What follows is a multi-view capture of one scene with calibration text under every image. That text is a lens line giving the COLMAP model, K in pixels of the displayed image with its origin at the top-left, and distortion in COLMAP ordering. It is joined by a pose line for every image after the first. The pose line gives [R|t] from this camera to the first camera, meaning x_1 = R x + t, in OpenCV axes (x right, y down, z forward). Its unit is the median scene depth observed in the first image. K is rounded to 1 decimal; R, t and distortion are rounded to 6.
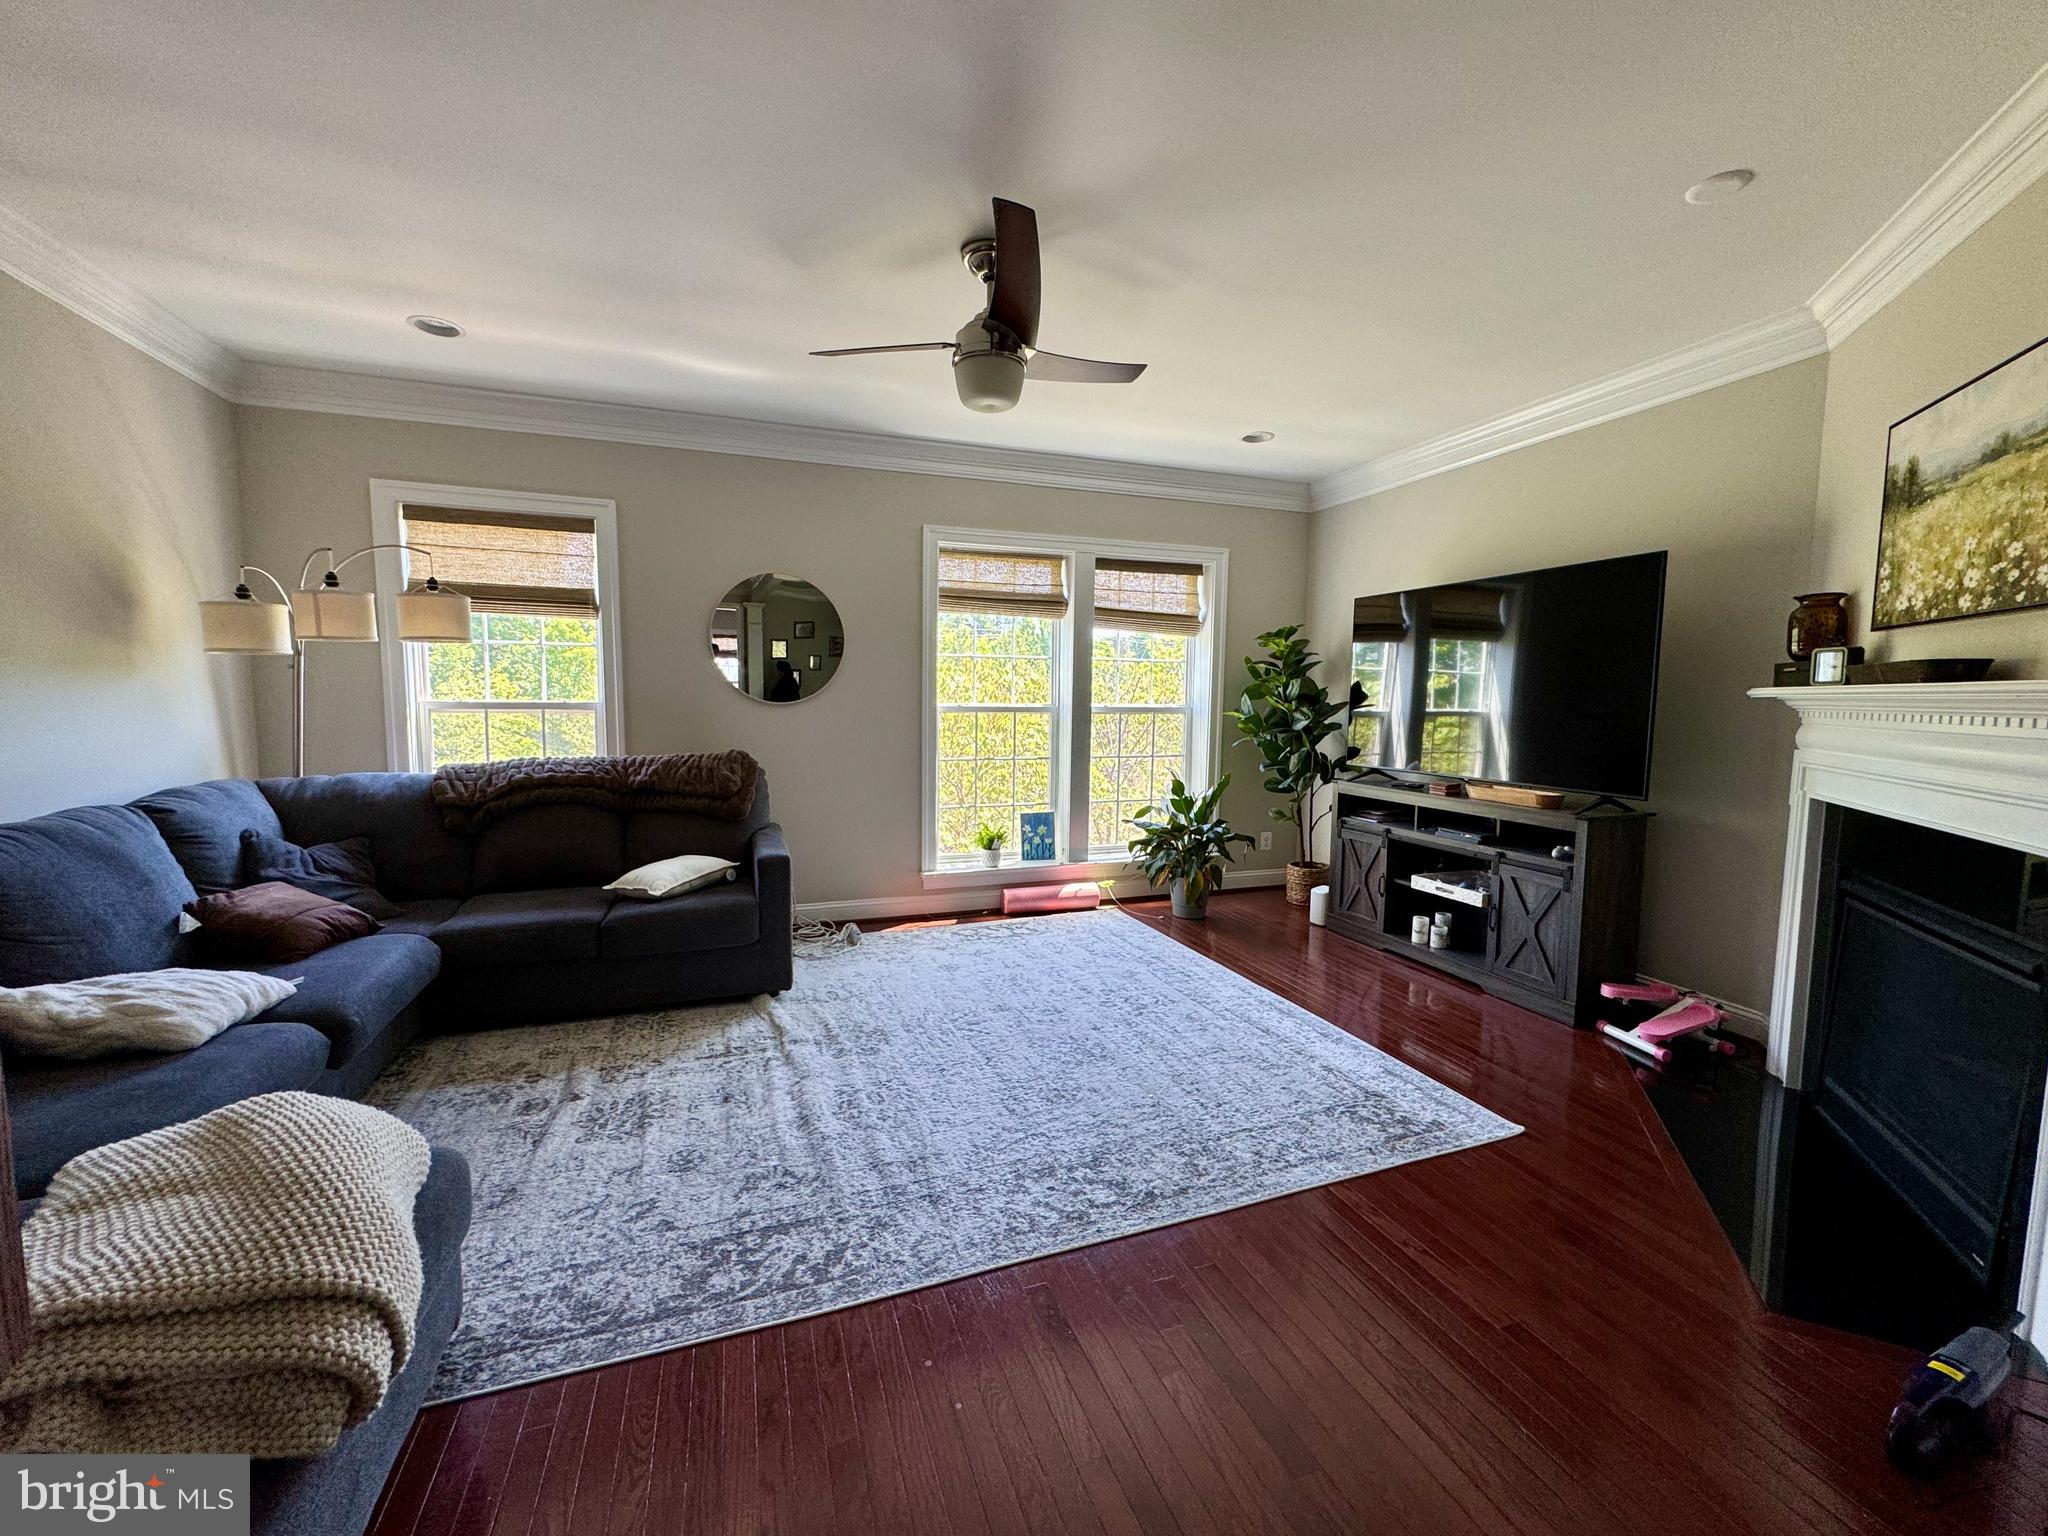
lens RADIAL K [[813.8, 0, 1025.4], [0, 813.8, 766.6], [0, 0, 1]] dist [-0.001847, -0.000328]
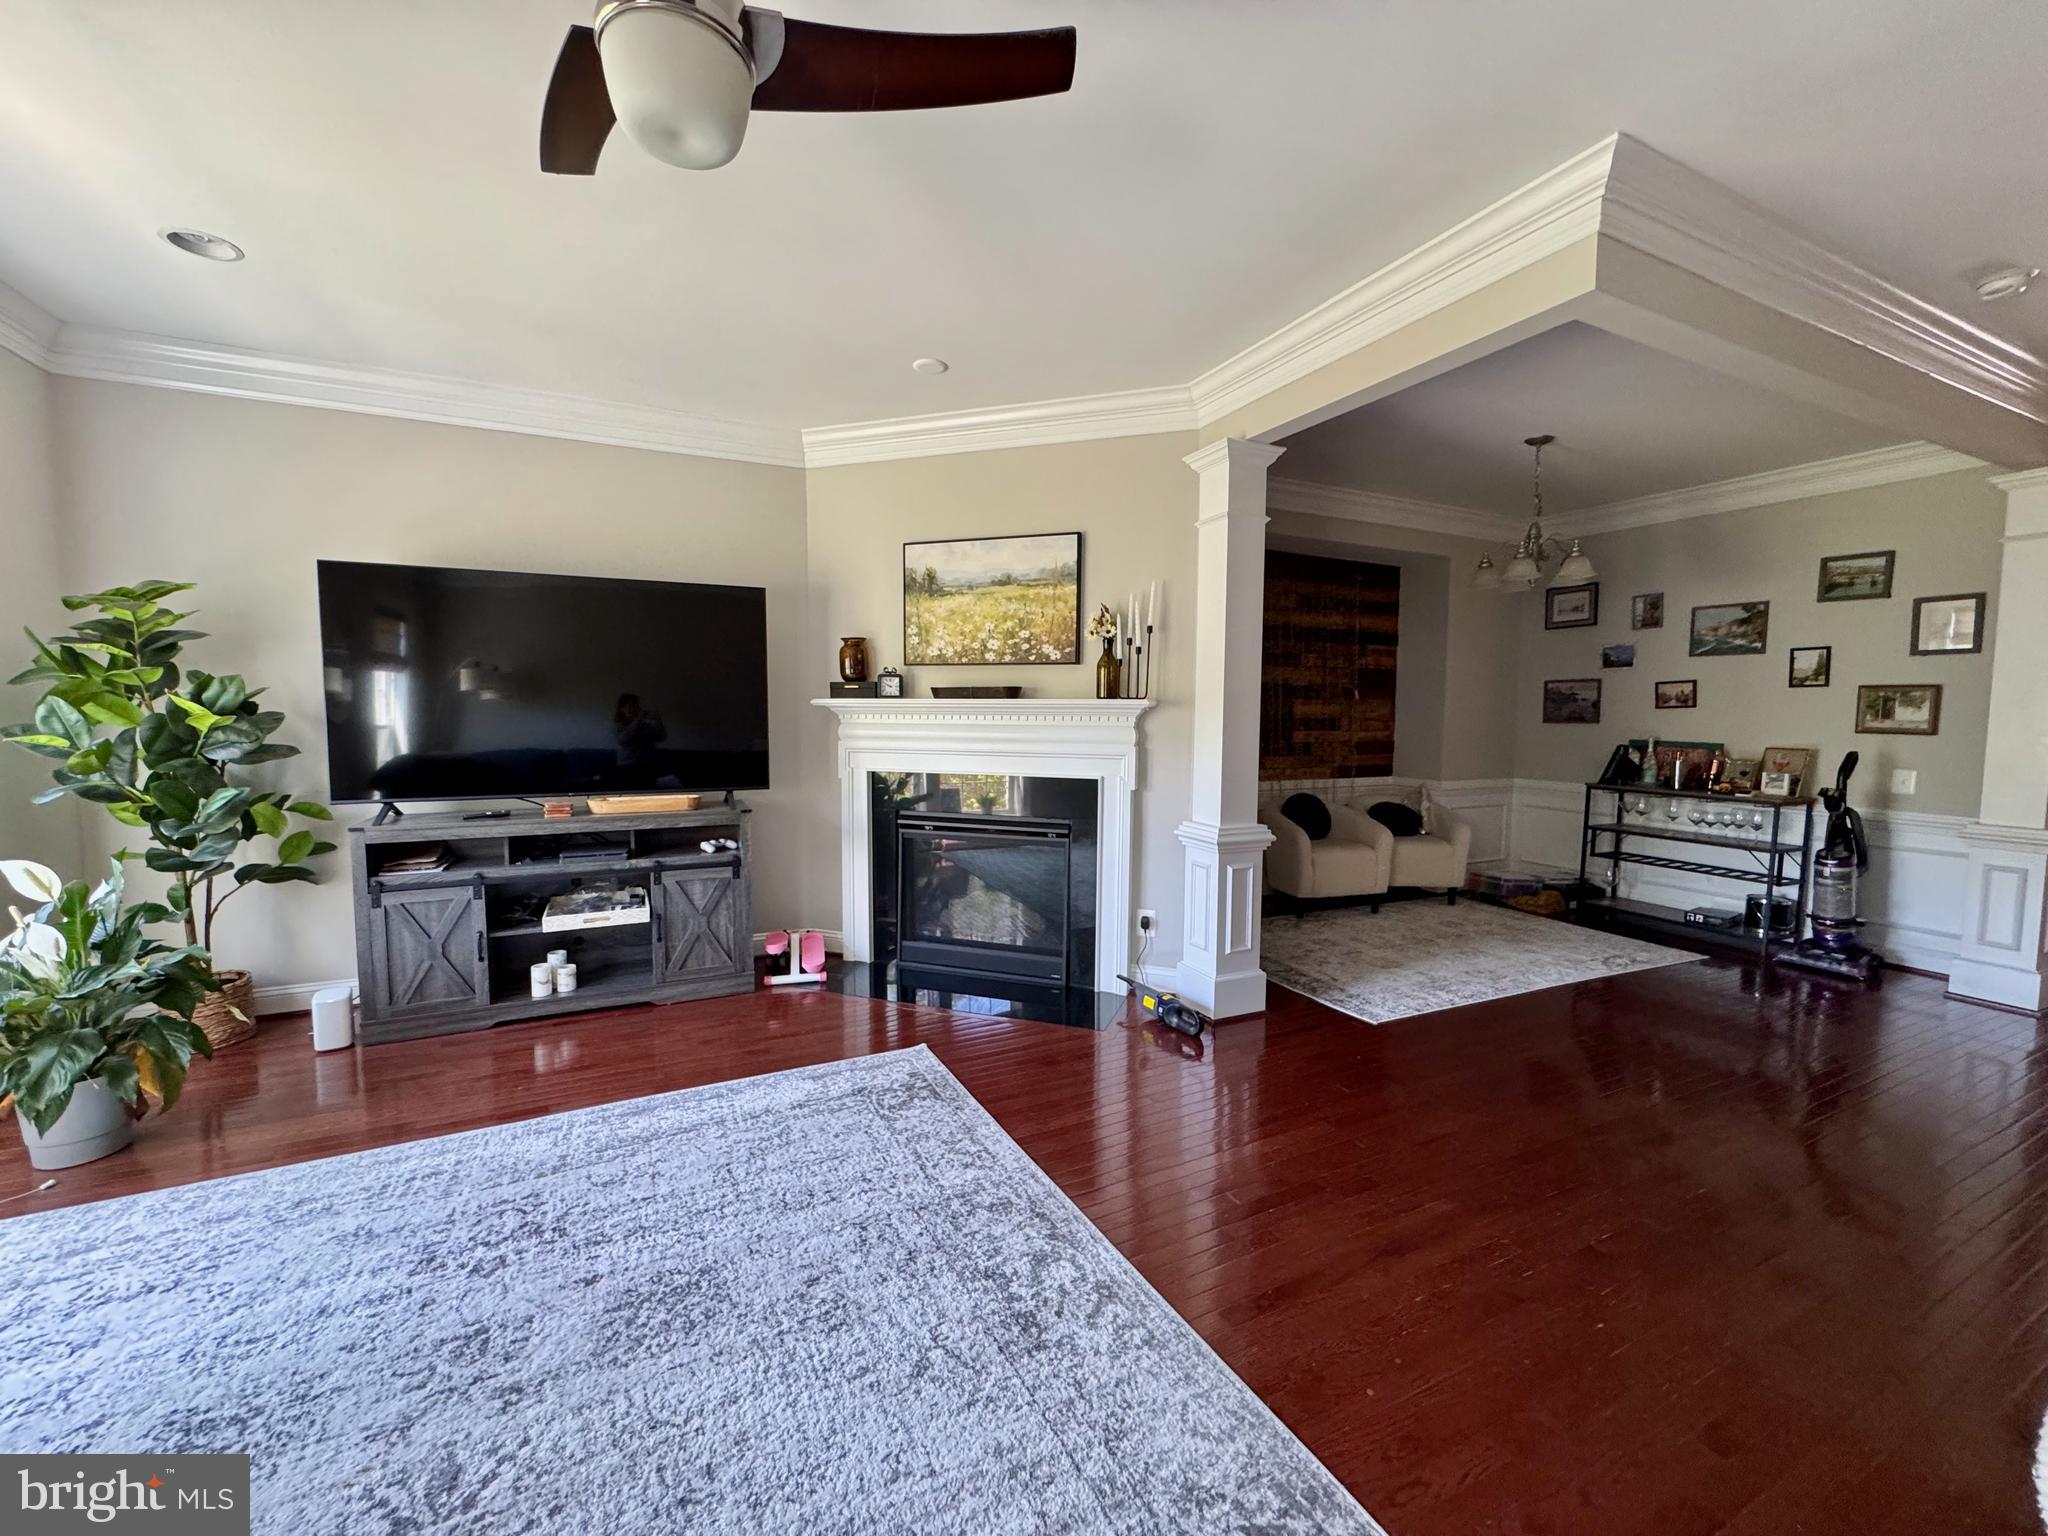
lens RADIAL K [[813.8, 0, 1025.4], [0, 813.8, 766.6], [0, 0, 1]] dist [-0.001847, -0.000328]
pose [[-0.104116, -0.081115, 0.991252, -0.634474], [0.080166, 0.992741, 0.089657, -0.090104], [-0.991329, 0.088799, -0.096857, 0.924060]]
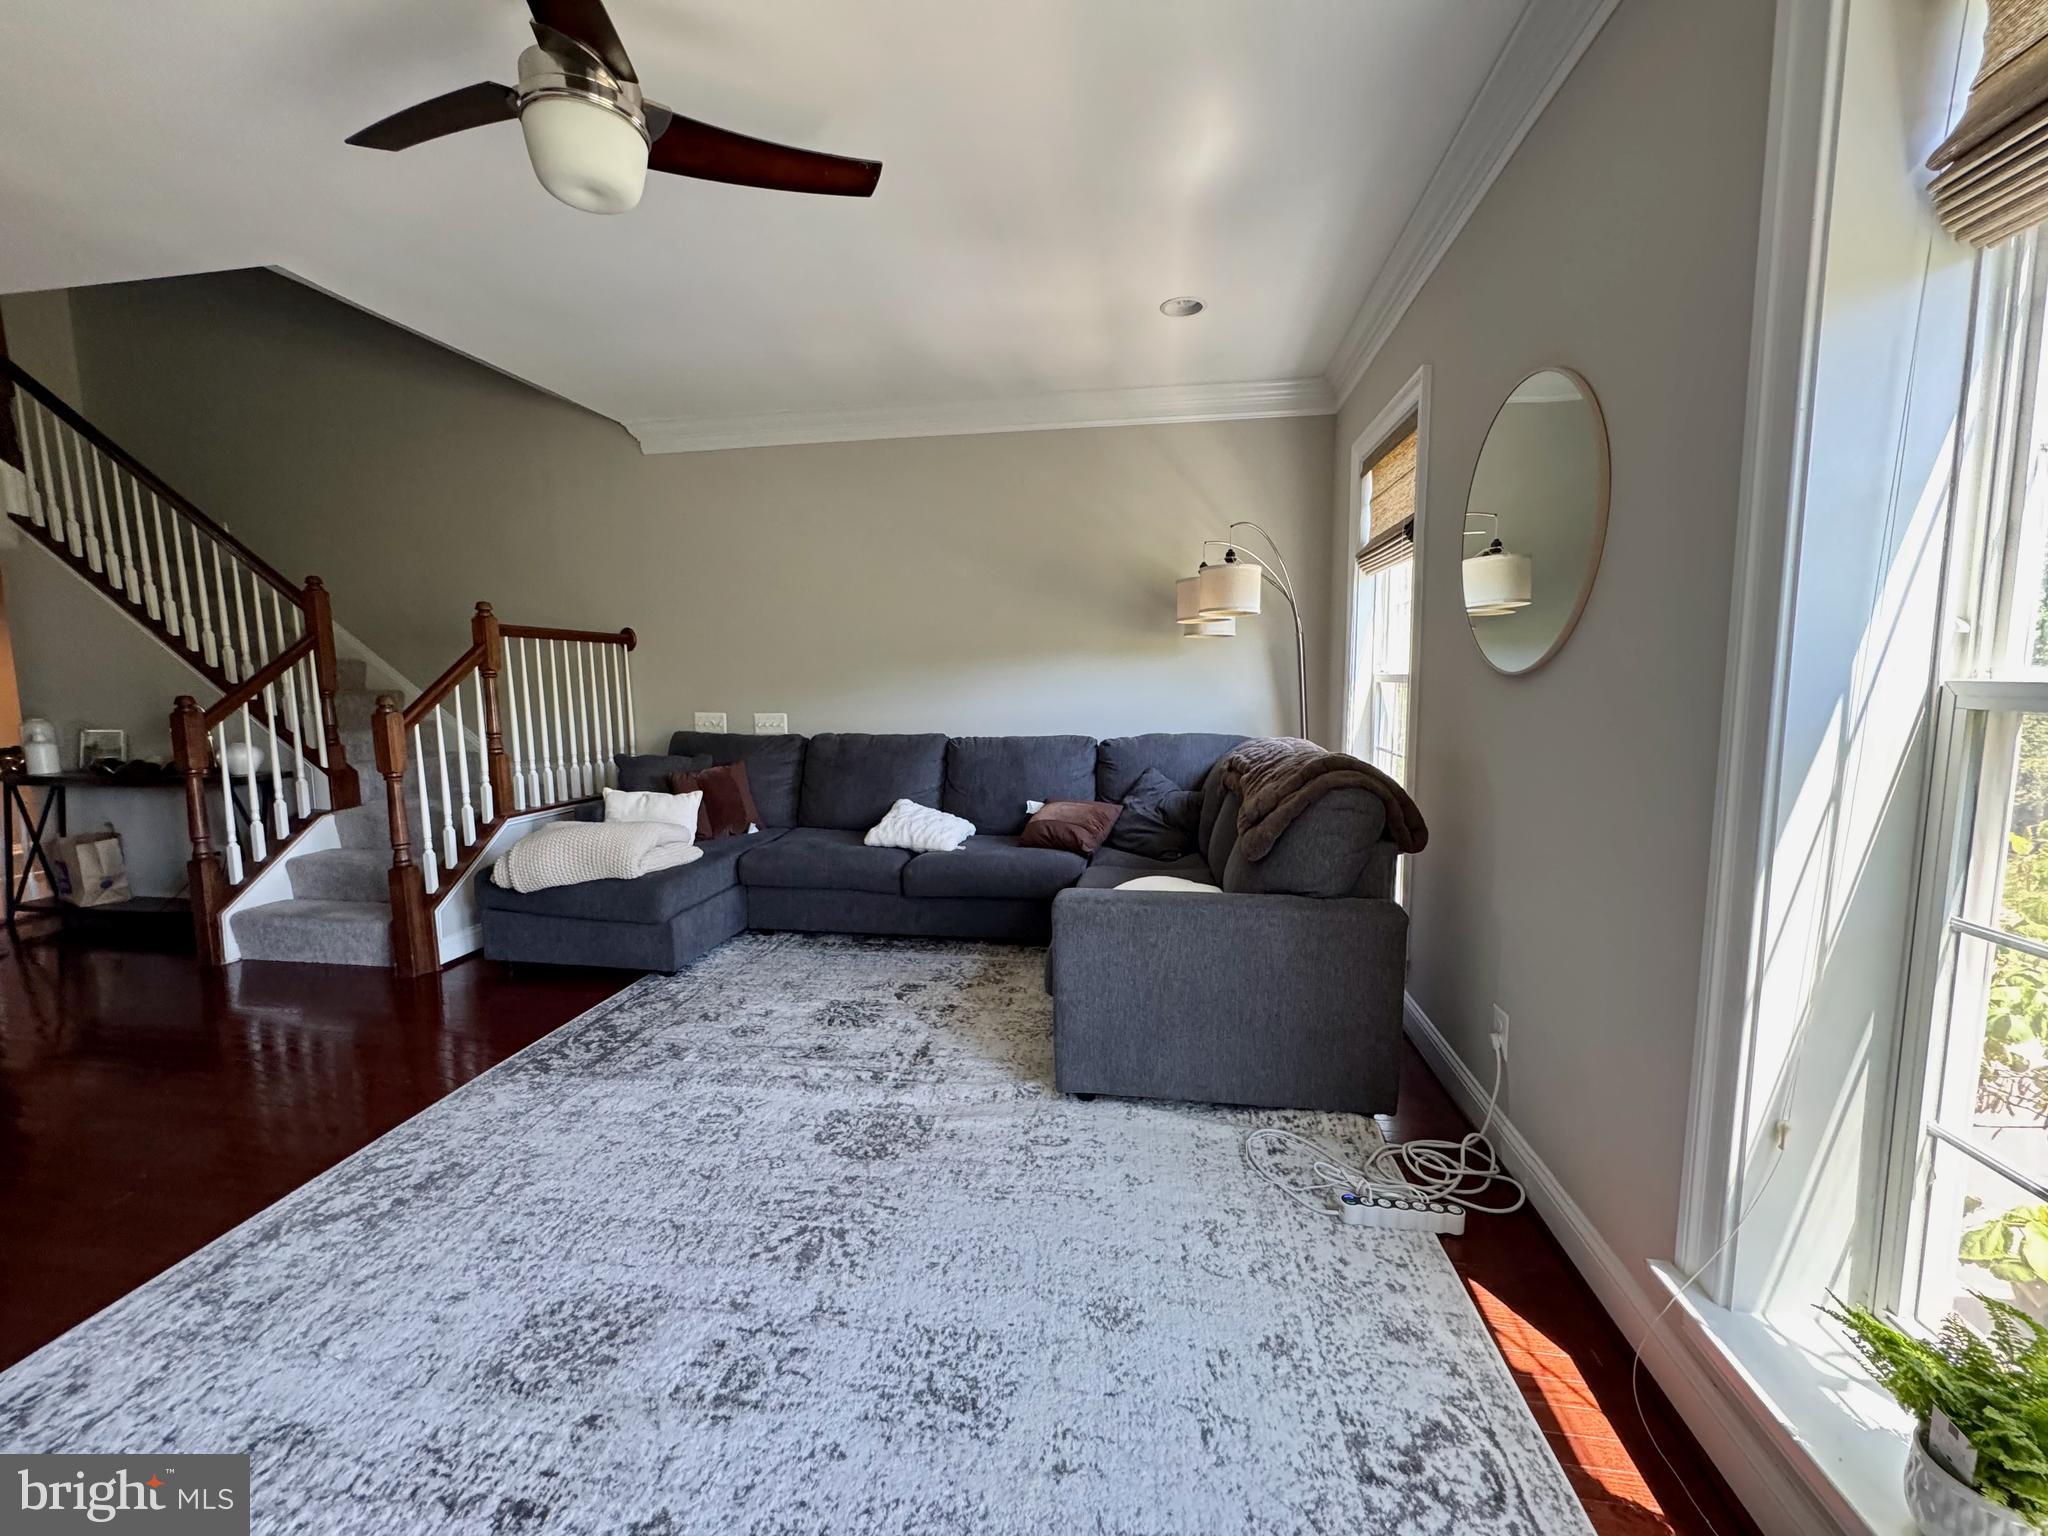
lens RADIAL K [[813.8, 0, 1025.4], [0, 813.8, 766.6], [0, 0, 1]] dist [-0.001847, -0.000328]
pose [[-0.478559, 0.090711, -0.873357, 0.410229], [-0.073710, 0.986988, 0.142902, -0.126506], [0.874956, 0.132762, -0.465645, 1.748889]]
